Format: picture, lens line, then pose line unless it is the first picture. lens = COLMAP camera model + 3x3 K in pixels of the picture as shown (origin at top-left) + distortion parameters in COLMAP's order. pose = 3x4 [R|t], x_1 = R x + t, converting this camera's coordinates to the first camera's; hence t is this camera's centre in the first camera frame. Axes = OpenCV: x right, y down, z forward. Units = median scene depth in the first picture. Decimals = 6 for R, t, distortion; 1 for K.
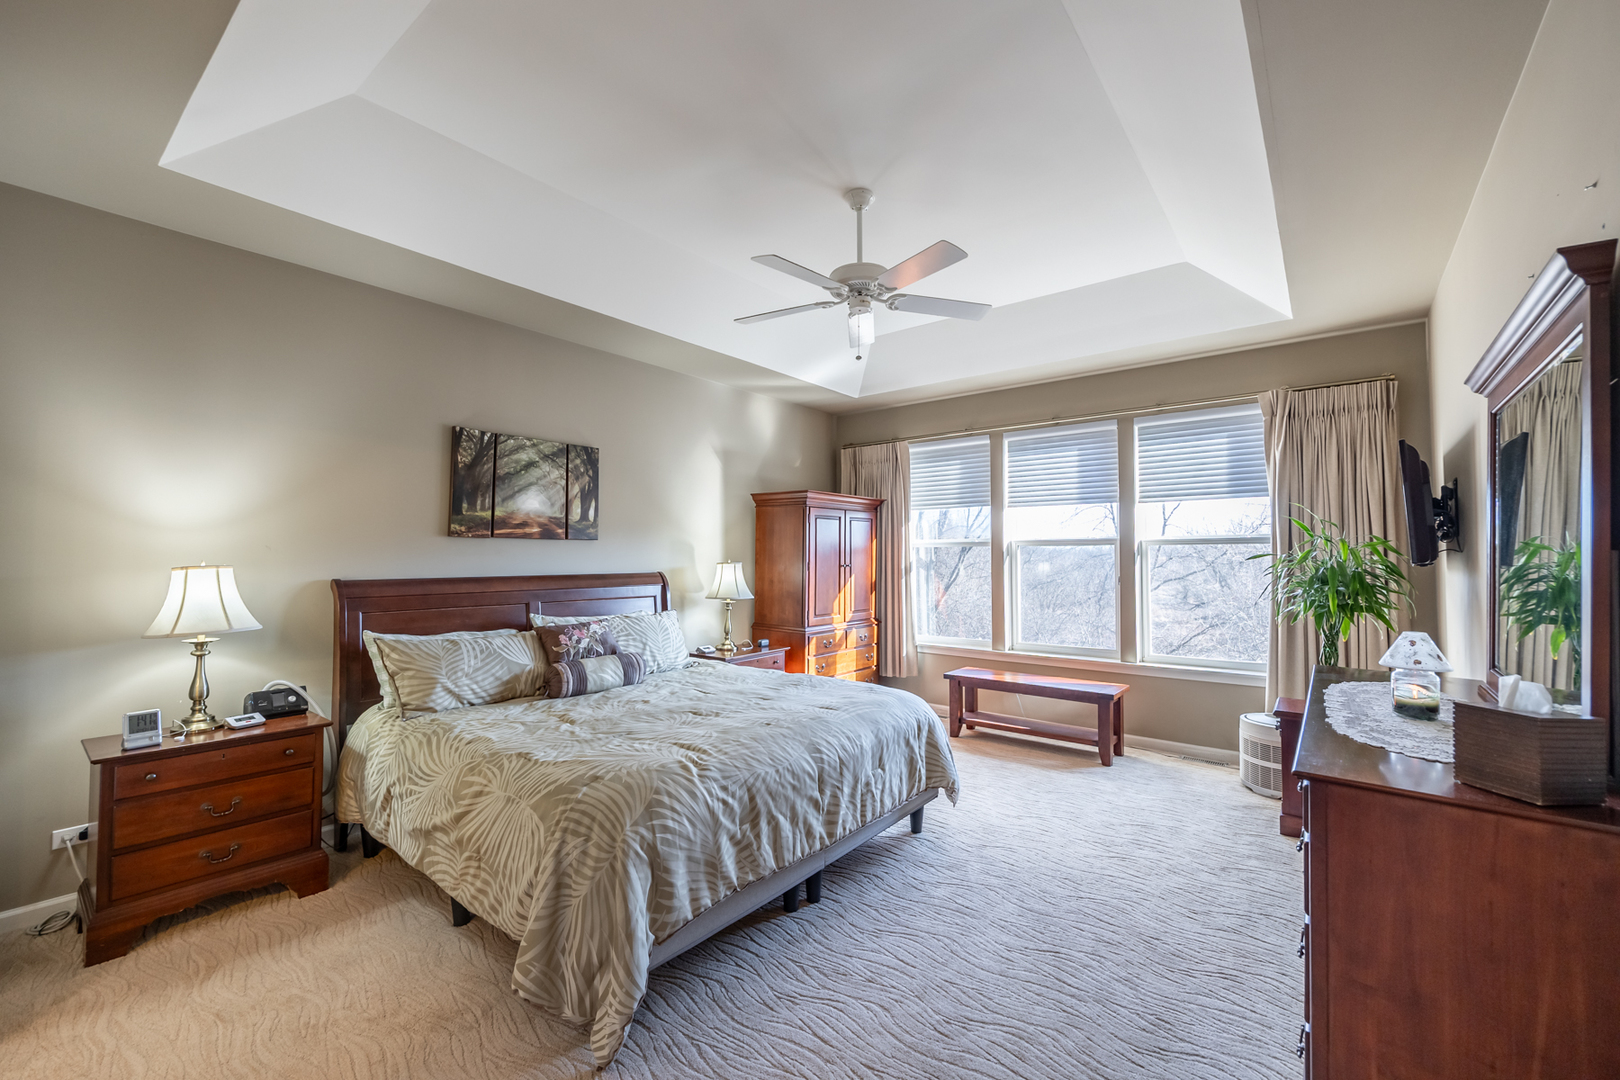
lens RADIAL K [[655.8, 0, 820.1], [0, 655.8, 536.8], [0, 0, 1]] dist [0.001640, 0.000243]
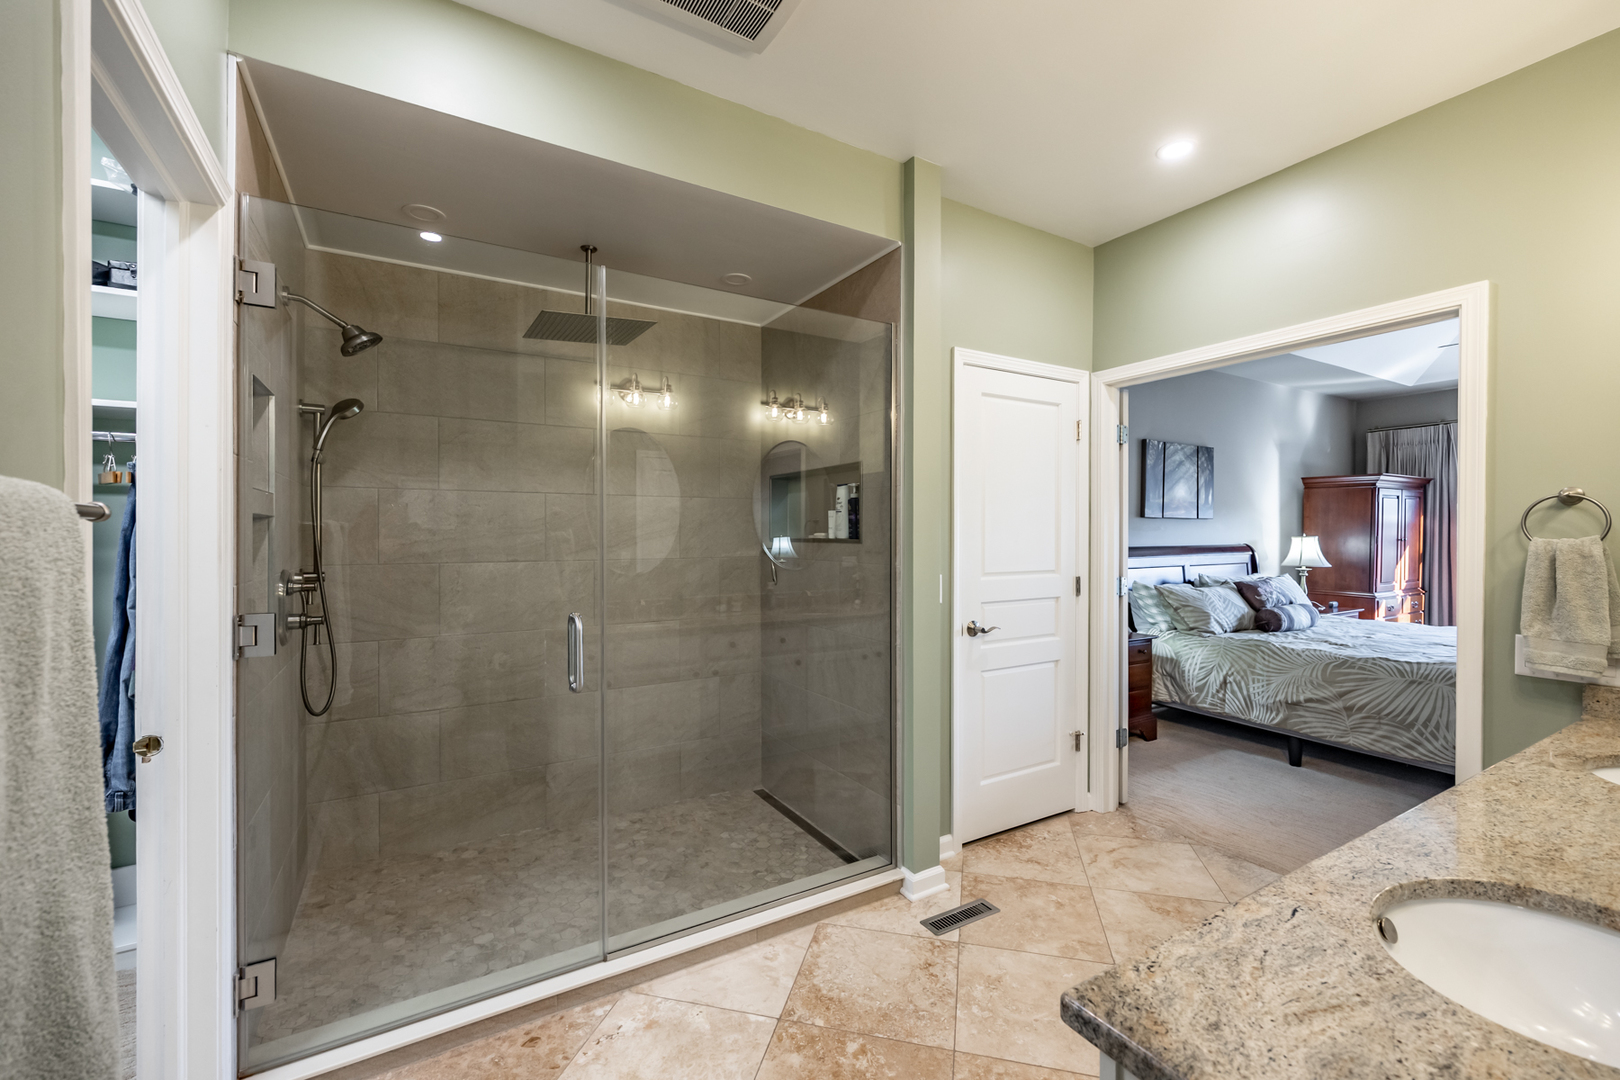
lens RADIAL K [[655.8, 0, 820.1], [0, 655.8, 536.8], [0, 0, 1]] dist [0.001640, 0.000243]
pose [[0.934638, 0.000891, -0.355600, -0.556924], [0.012149, 0.999333, 0.034434, -0.012834], [0.355394, -0.036503, 0.934004, -0.446481]]
